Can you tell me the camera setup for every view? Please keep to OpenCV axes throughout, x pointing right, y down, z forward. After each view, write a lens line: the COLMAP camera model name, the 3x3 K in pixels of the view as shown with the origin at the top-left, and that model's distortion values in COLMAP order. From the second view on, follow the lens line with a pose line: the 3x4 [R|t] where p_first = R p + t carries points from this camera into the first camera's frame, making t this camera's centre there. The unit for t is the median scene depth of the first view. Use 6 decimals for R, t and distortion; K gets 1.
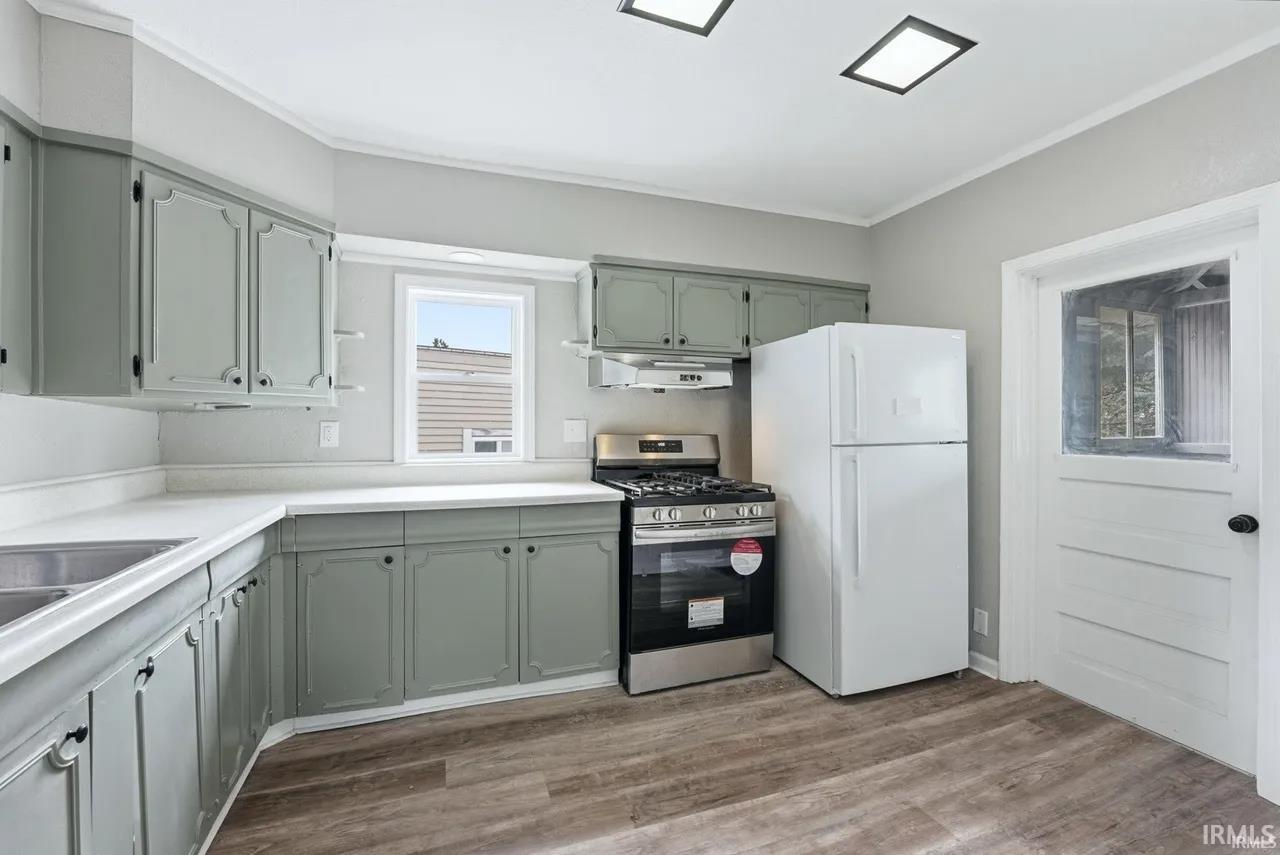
lens RADIAL K [[533.1, 0, 645.6], [0, 533.1, 425.2], [0, 0, 1]] dist [-0.026897, 0.000233]
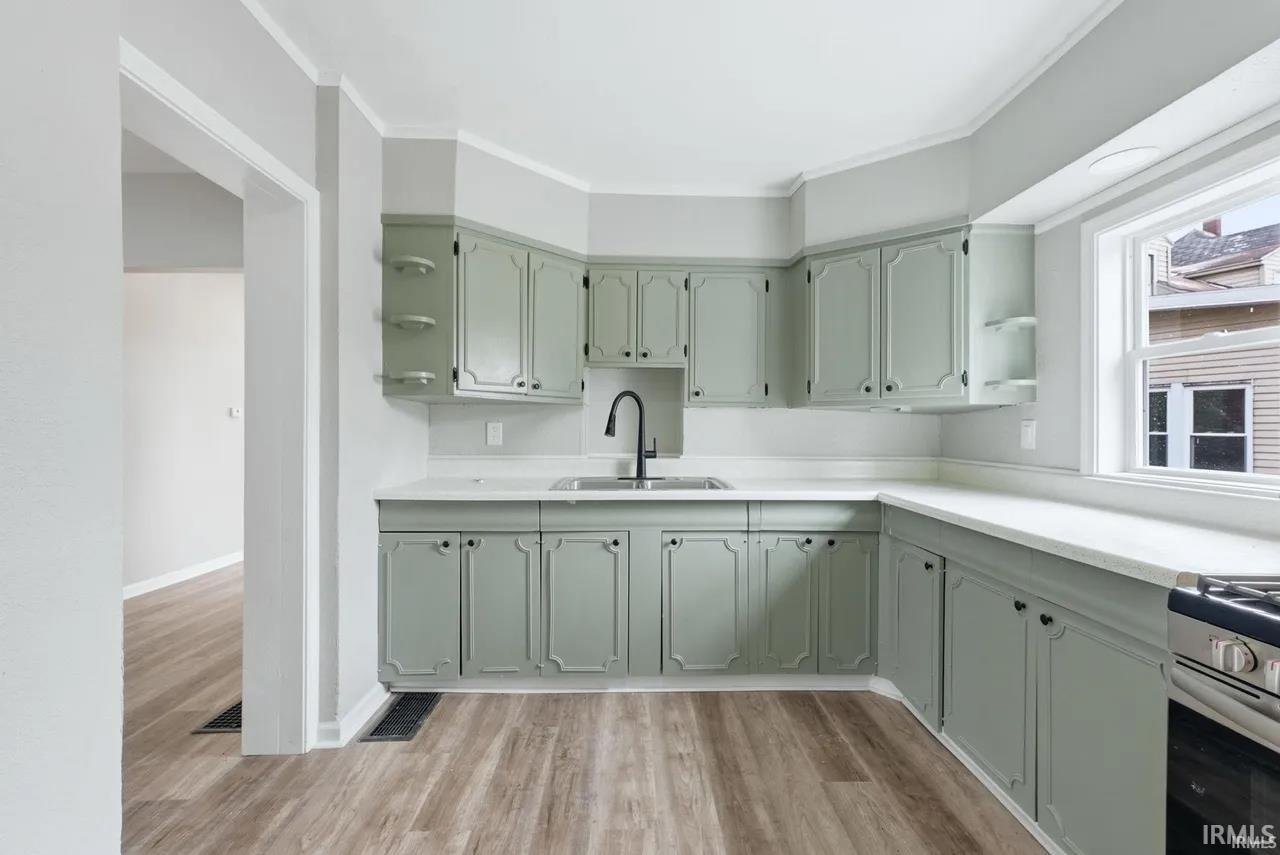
lens RADIAL K [[556.6, 0, 644.3], [0, 556.6, 428.1], [0, 0, 1]] dist [-0.000660, -0.000394]
pose [[-0.330284, -0.002359, -0.943879, 0.539916], [-0.003539, 0.999993, -0.001261, 0.010429], [0.943875, 0.002924, -0.330290, 0.746050]]
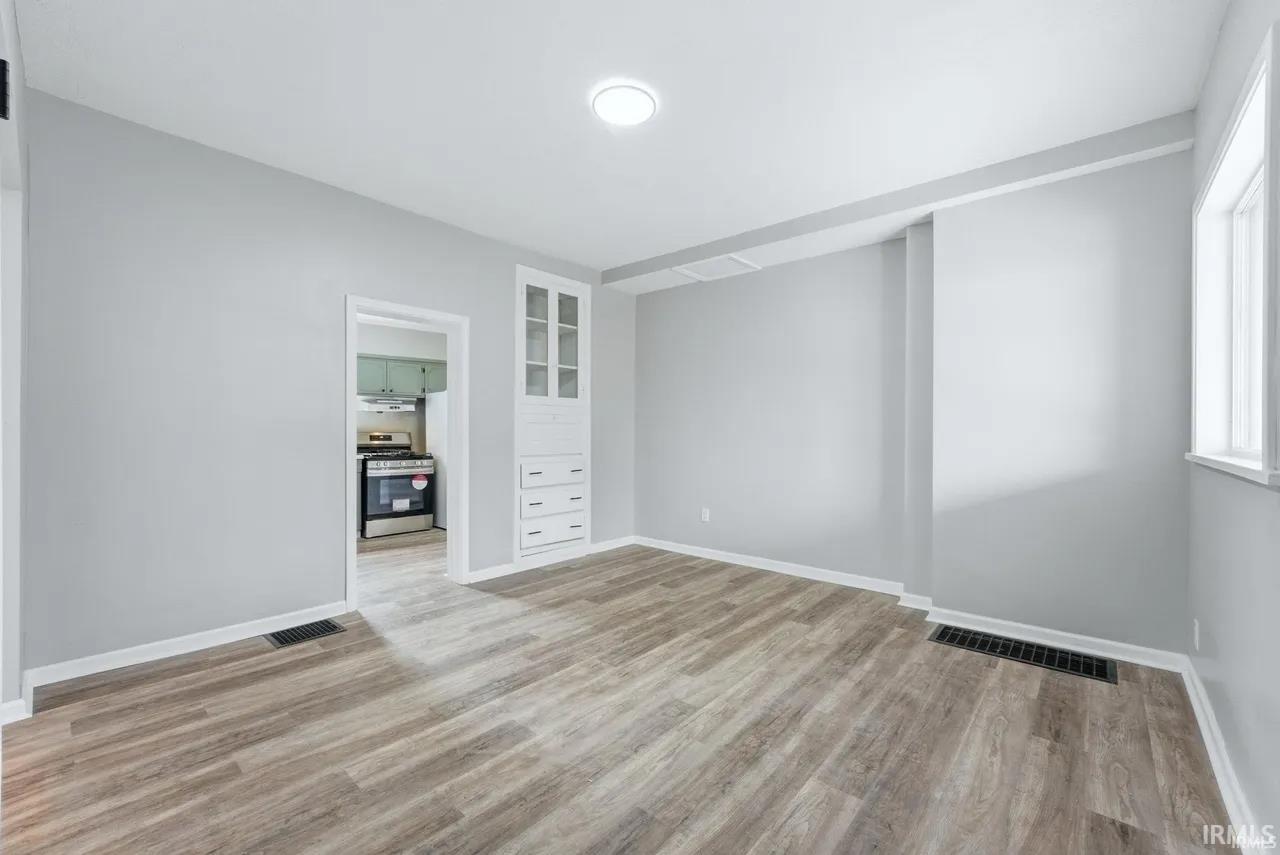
lens RADIAL K [[523.4, 0, 644.6], [0, 523.4, 433.6], [0, 0, 1]] dist [-0.002072, -0.000160]
pose [[0.884916, -0.002170, 0.465746, -0.016054], [-0.000174, 0.999988, 0.004991, 0.014641], [-0.465751, -0.004498, 0.884904, -1.722035]]
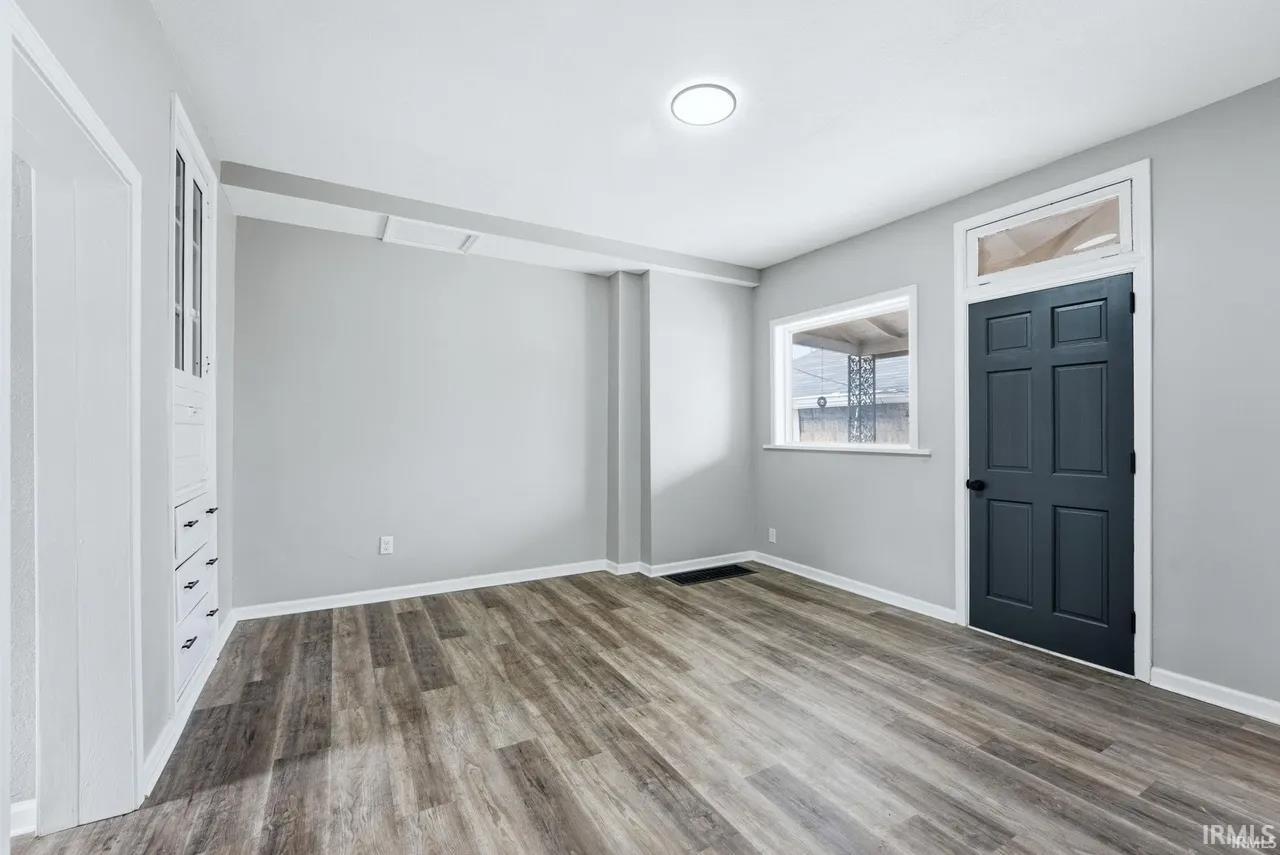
lens RADIAL K [[536.9, 0, 643.8], [0, 536.9, 427.8], [0, 0, 1]] dist [0.001194, 0.000332]
pose [[-0.152636, 0.001889, 0.988281, -0.564603], [0.000481, 0.999998, -0.001837, -0.004678], [-0.988282, 0.000195, -0.152636, -0.546427]]
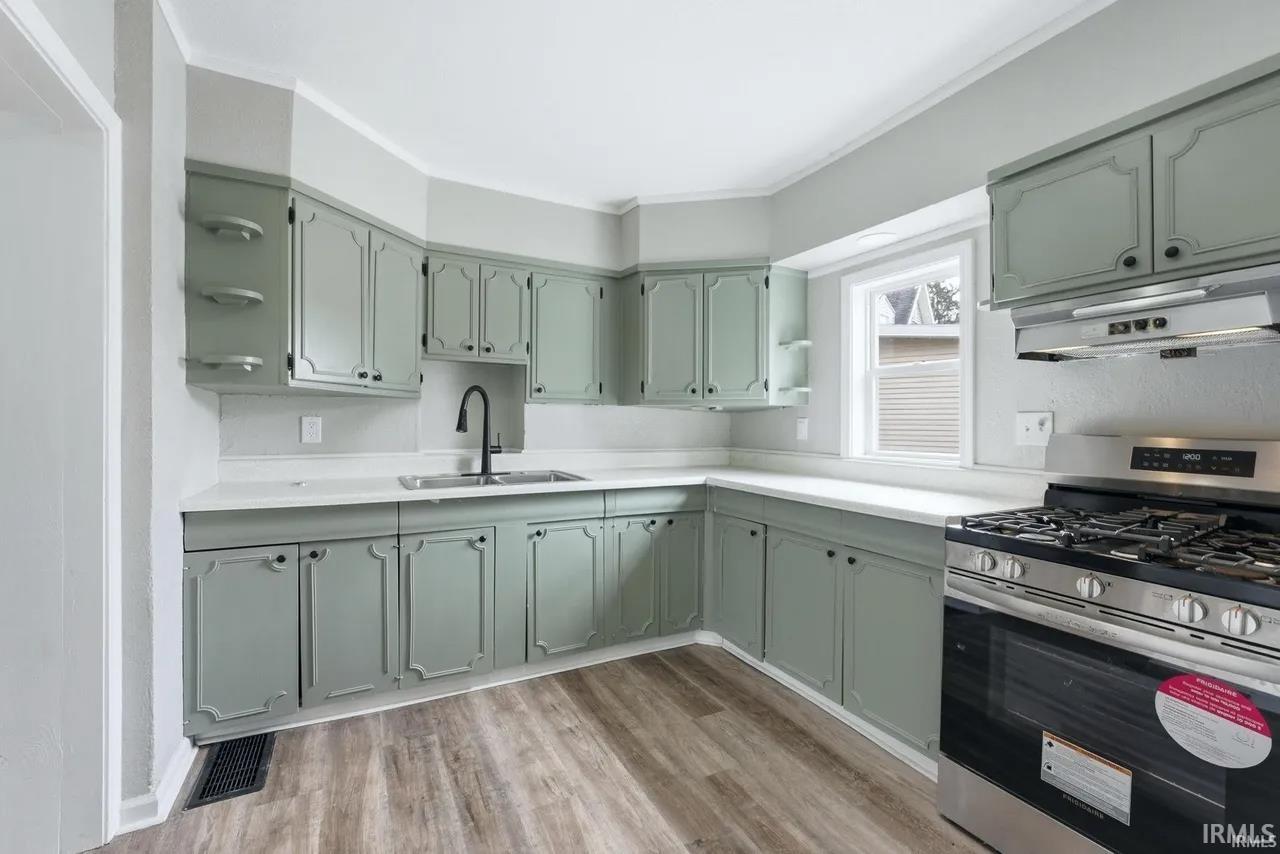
lens RADIAL K [[551.3, 0, 645.1], [0, 551.3, 424.3], [0, 0, 1]] dist [-0.009753, 0.000339]
pose [[0.124763, 0.001336, -0.992186, 0.624578], [-0.004499, 0.999990, 0.000781, 0.008302], [0.992176, 0.004367, 0.124768, 0.529802]]
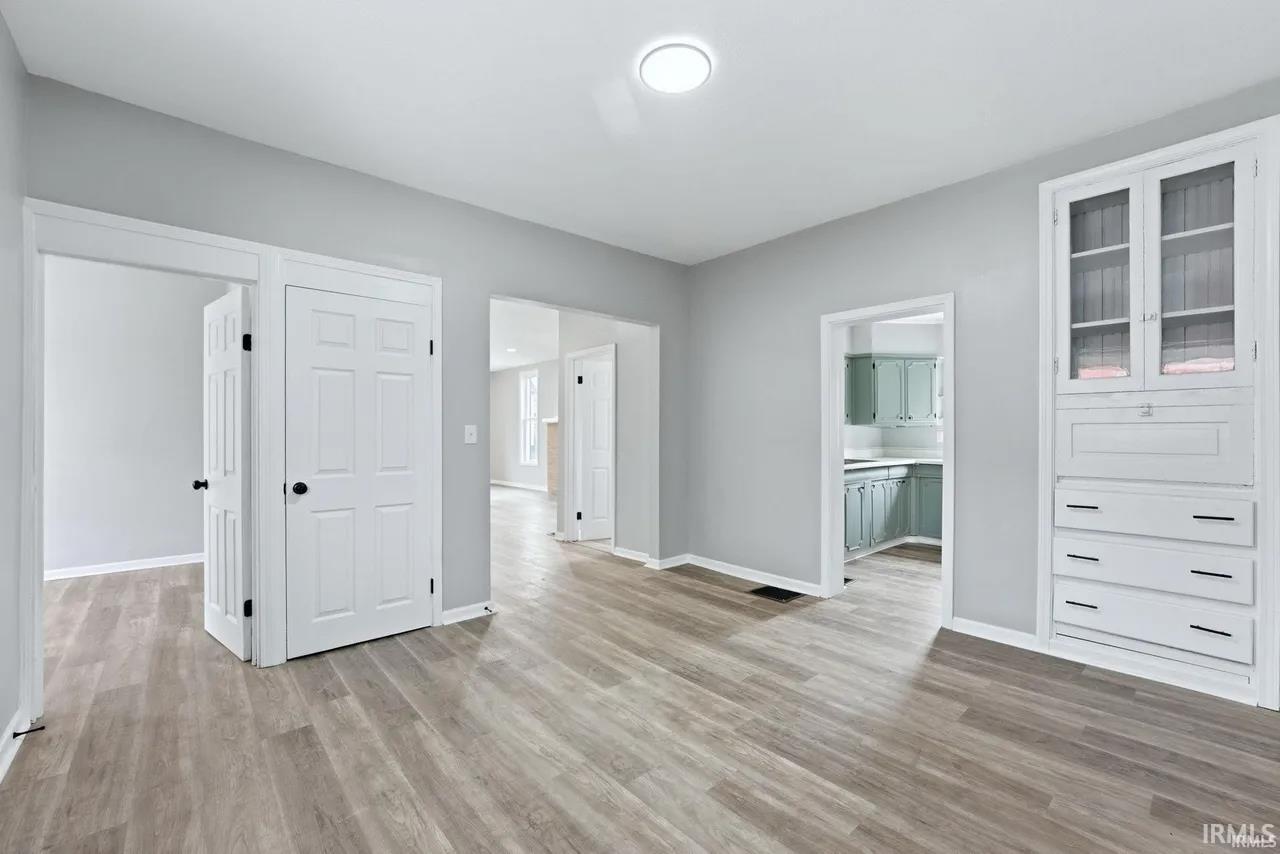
lens RADIAL K [[523.4, 0, 644.6], [0, 523.4, 433.1], [0, 0, 1]] dist [-0.002072, -0.000160]
pose [[0.353104, -0.003238, -0.935579, 1.229967], [0.001210, 0.999995, -0.003004, 0.008194], [0.935583, -0.000071, 0.353106, -1.174842]]
